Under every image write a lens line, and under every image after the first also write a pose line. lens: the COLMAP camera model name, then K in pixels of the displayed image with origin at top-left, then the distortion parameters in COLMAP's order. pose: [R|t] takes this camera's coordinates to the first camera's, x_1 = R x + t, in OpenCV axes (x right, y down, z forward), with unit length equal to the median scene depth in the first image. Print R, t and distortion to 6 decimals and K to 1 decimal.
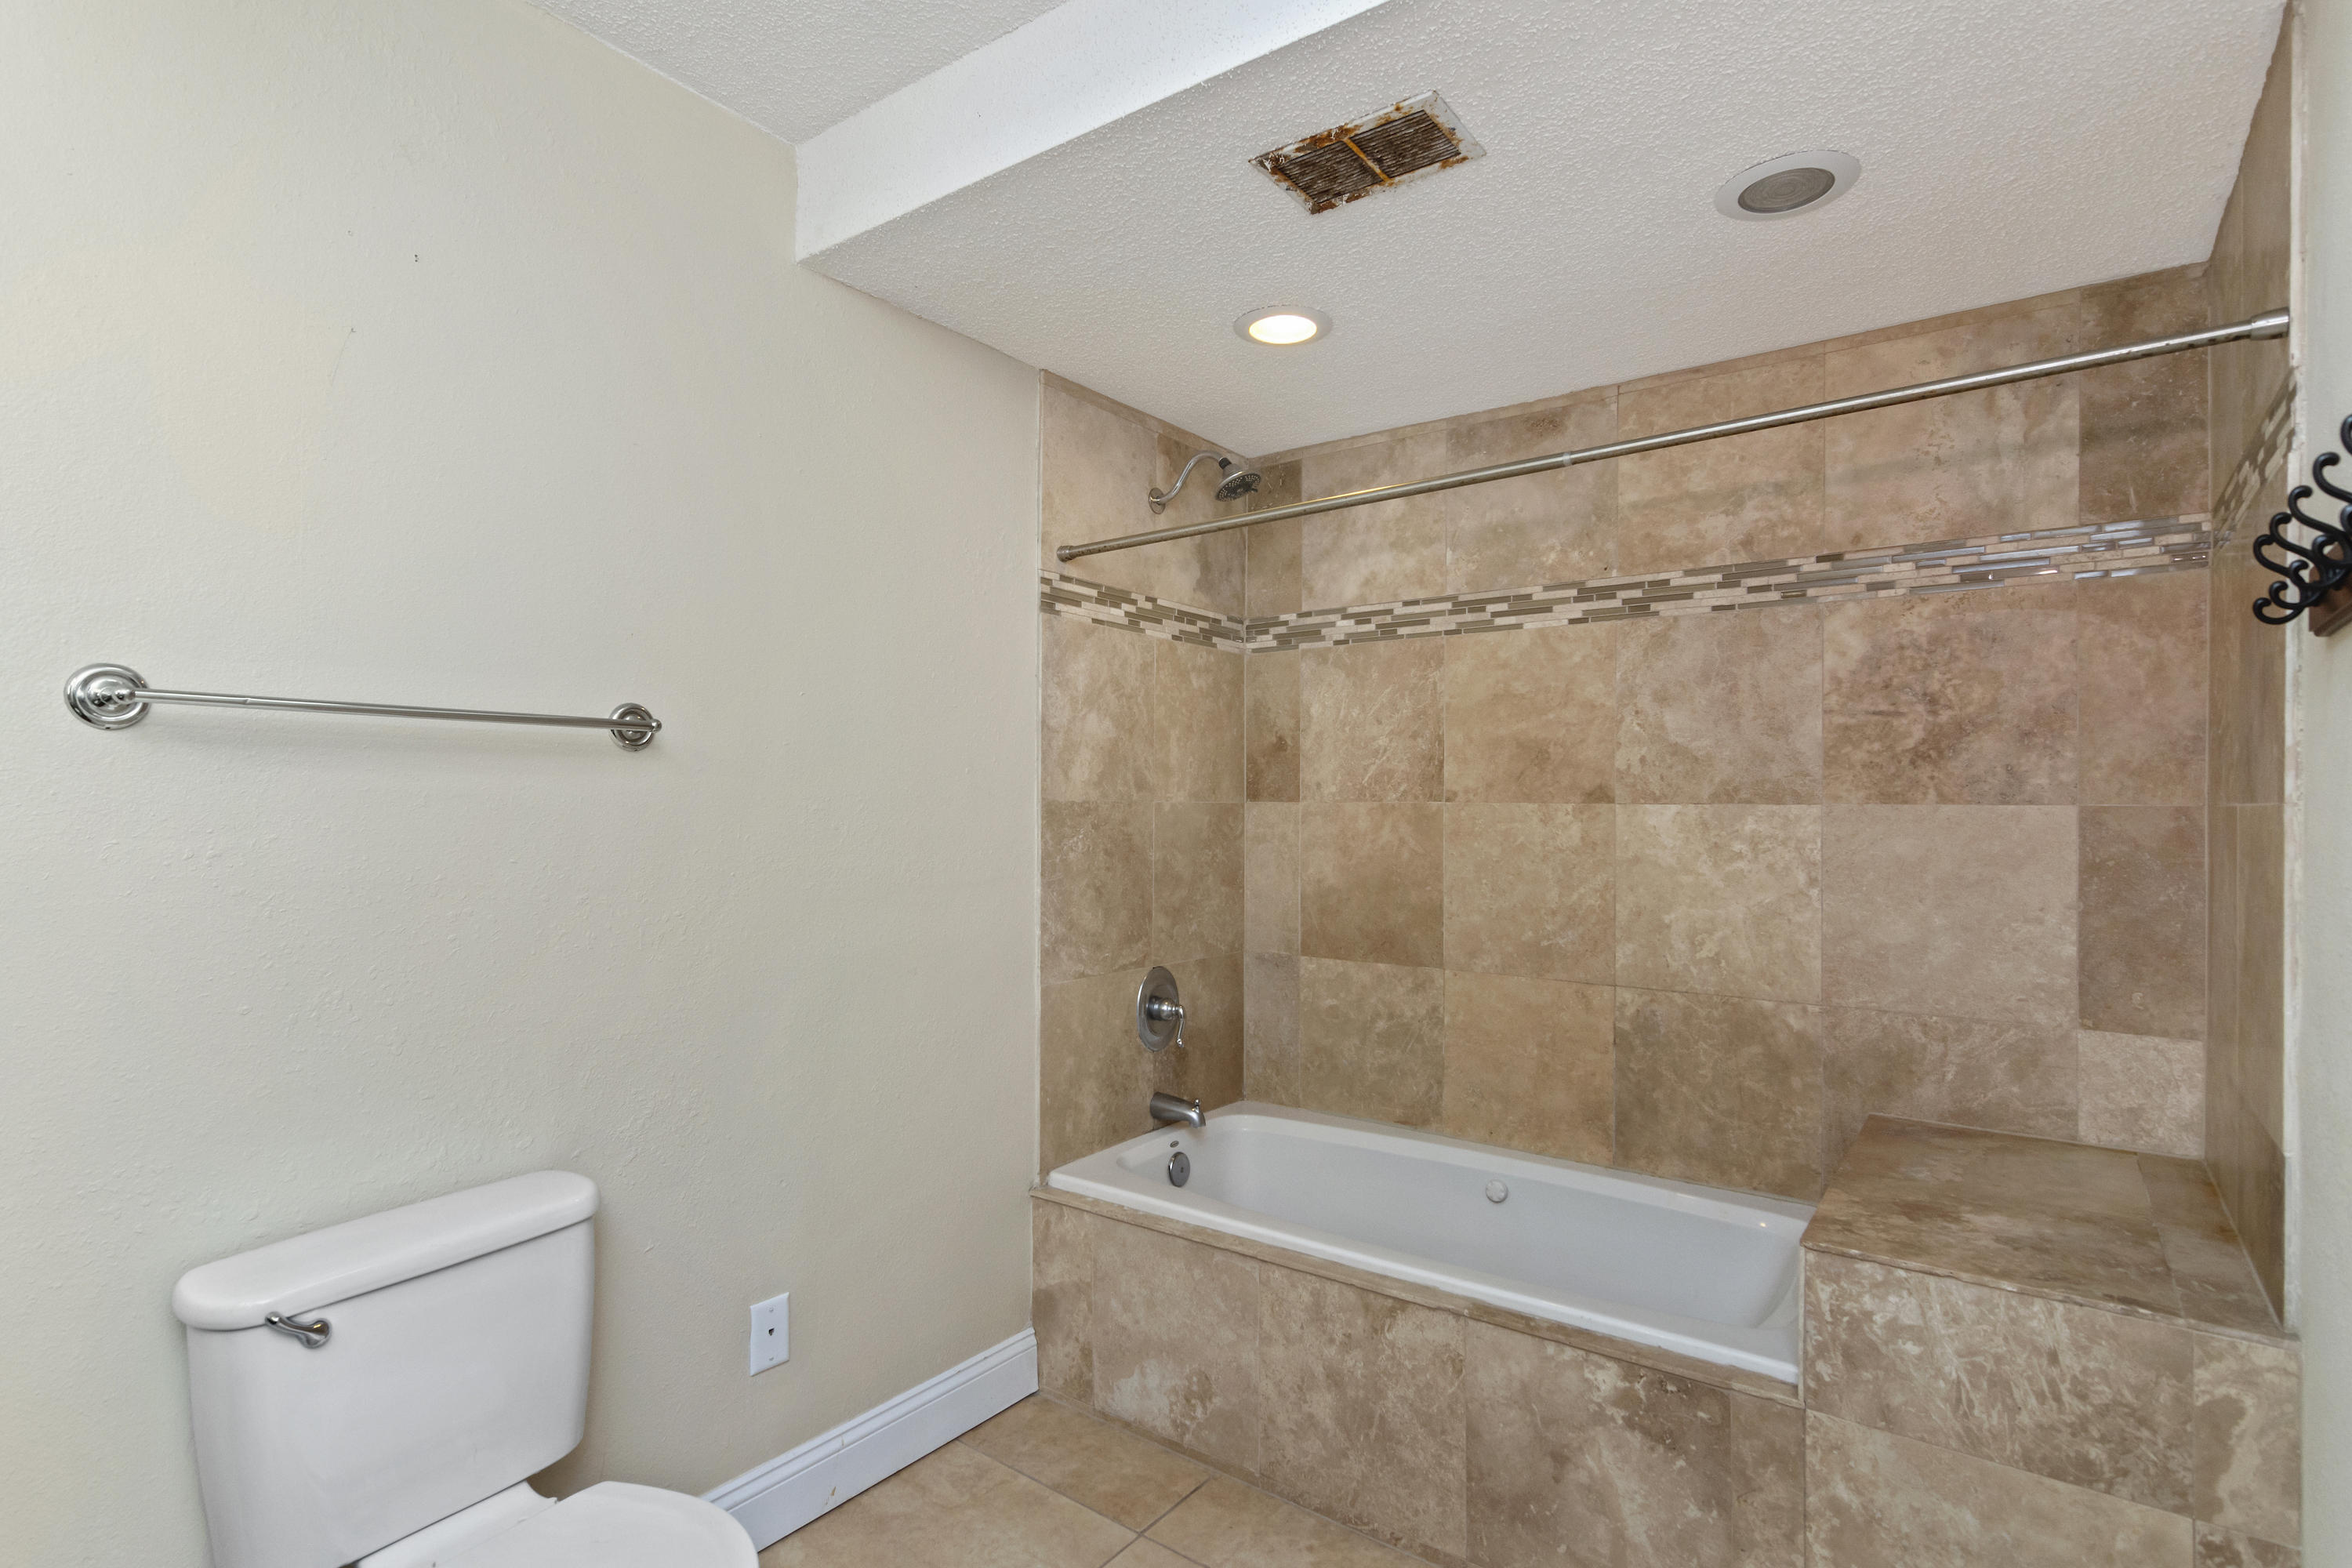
lens RADIAL K [[1136.2, 0, 1165.0], [0, 1136.2, 801.7], [0, 0, 1]] dist [-0.006775, 0.002847]
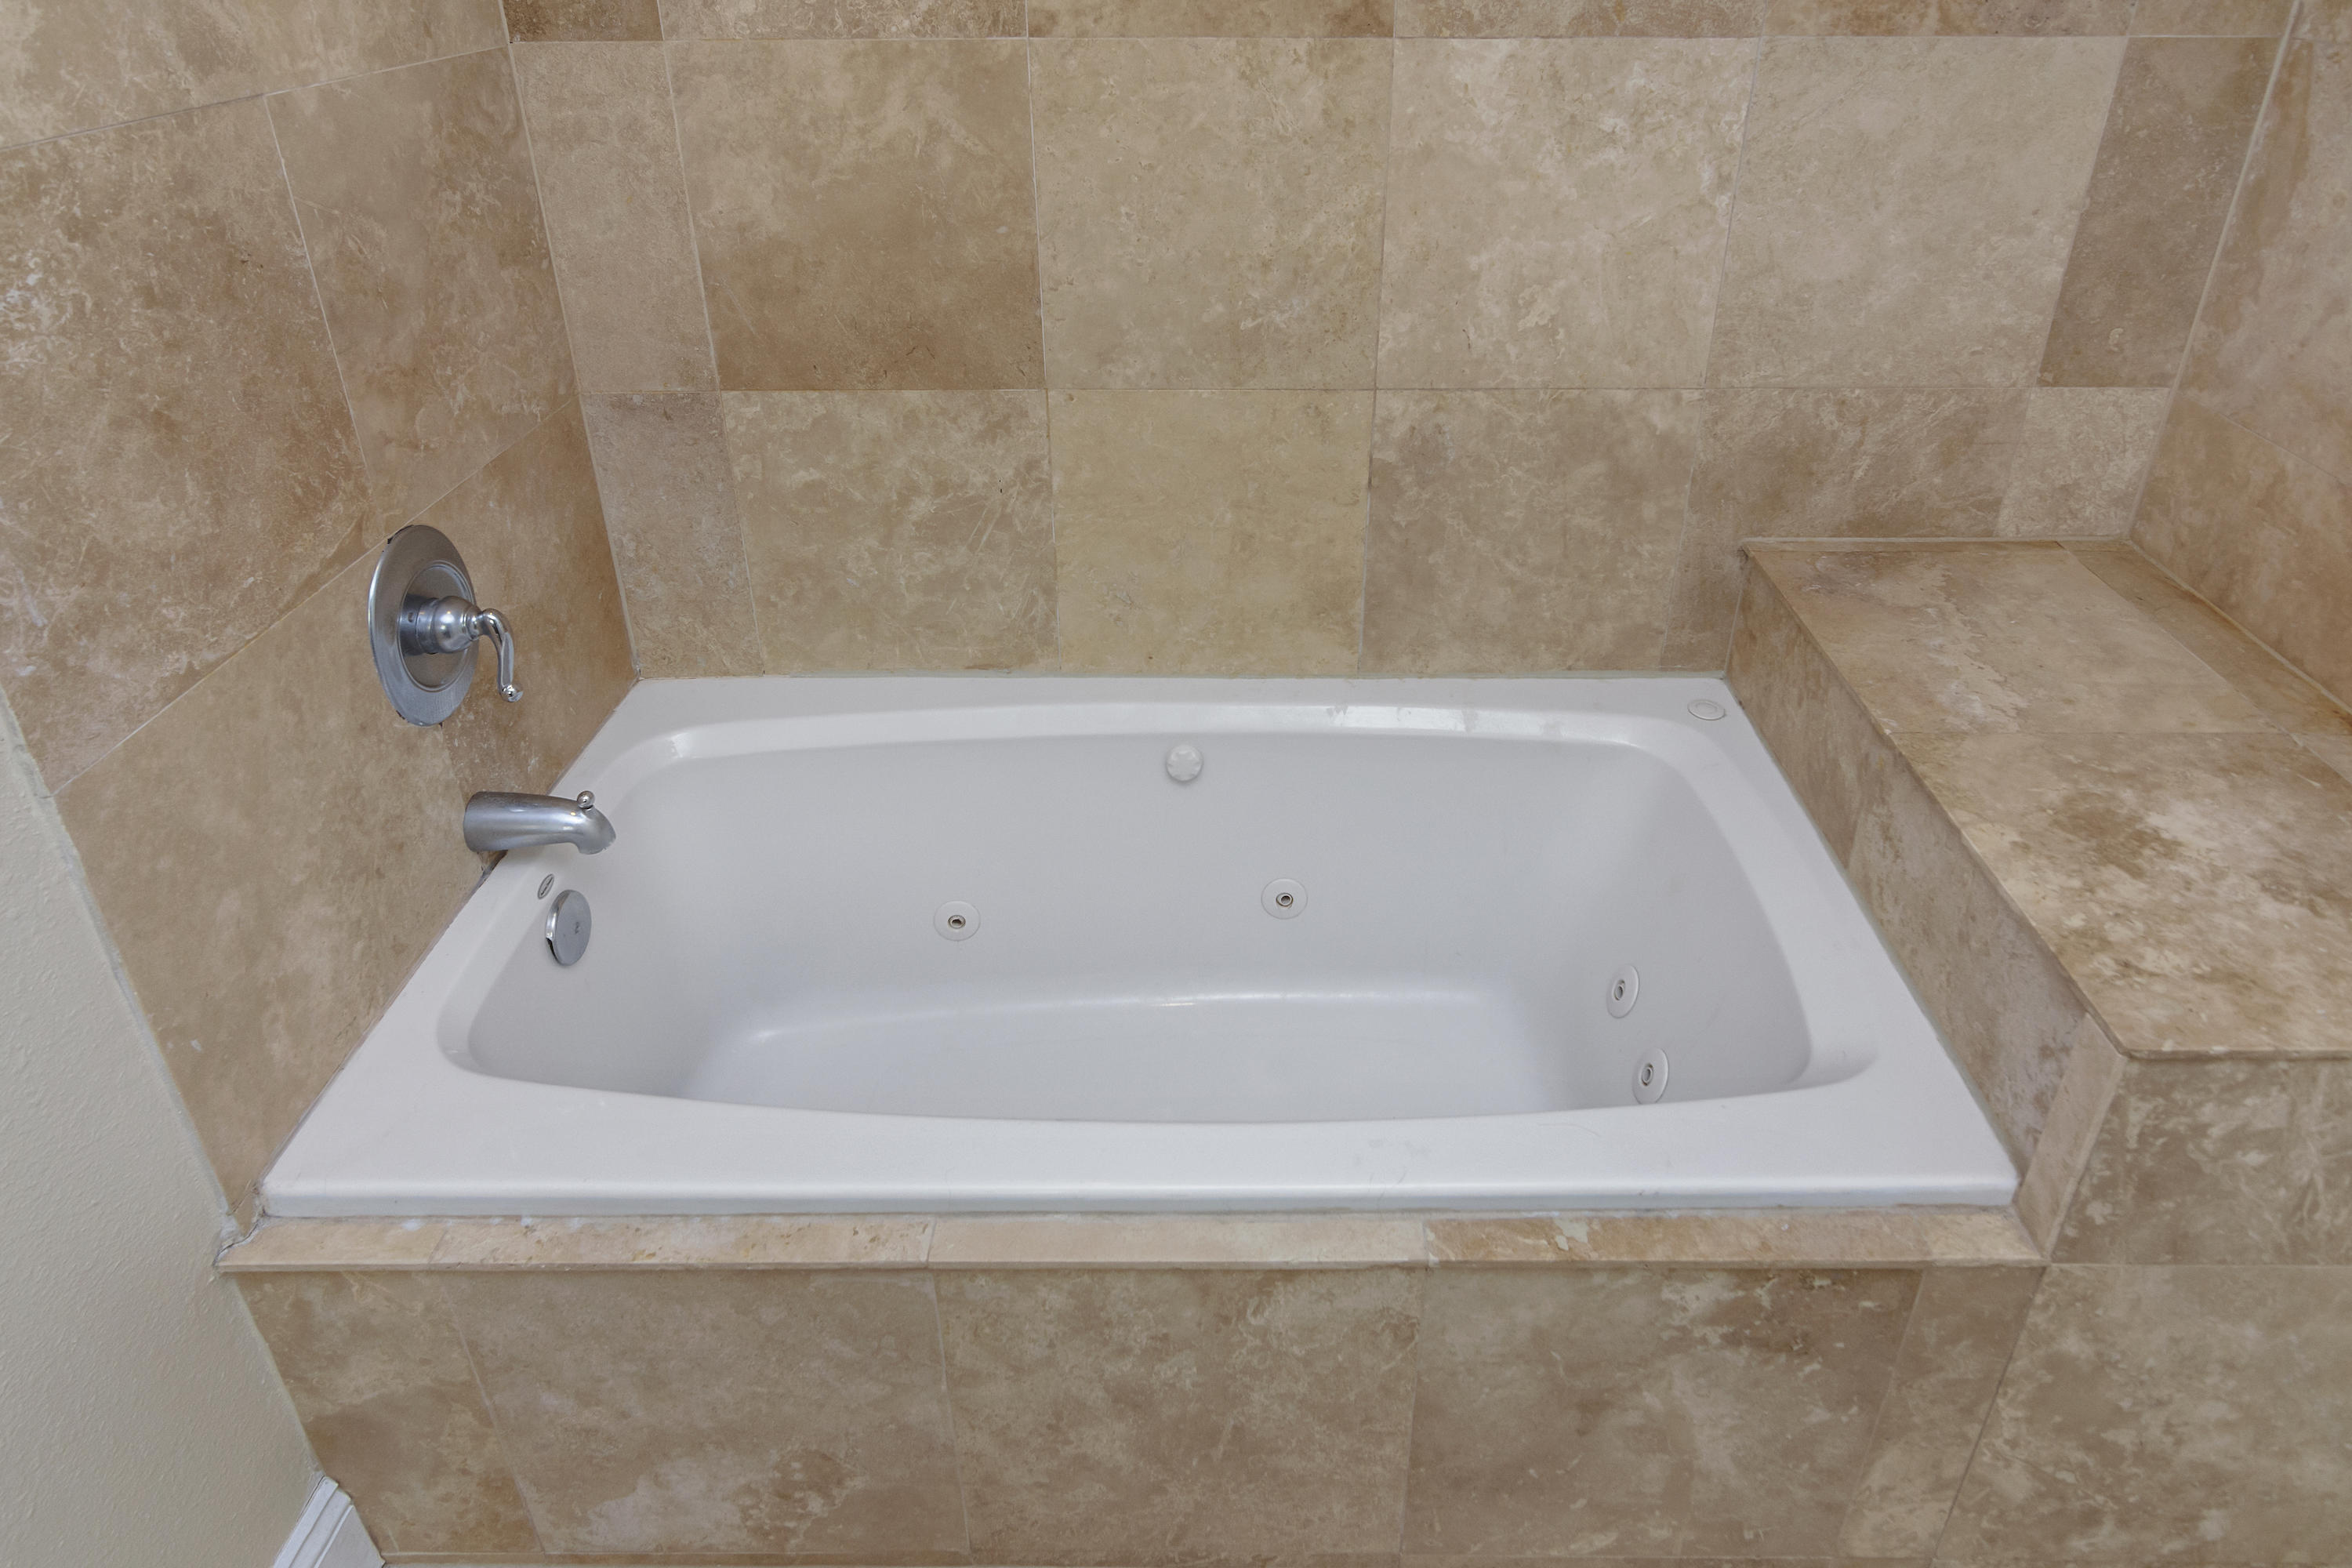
lens RADIAL K [[1313.8, 0, 1160.6], [0, 1313.8, 474.9], [0, 0, 1]] dist [-0.008000, 0.002430]
pose [[0.812207, -0.249136, 0.527496, -0.031150], [0.005103, 0.907221, 0.420624, -0.070288], [-0.583348, -0.338942, 0.738122, 0.617972]]
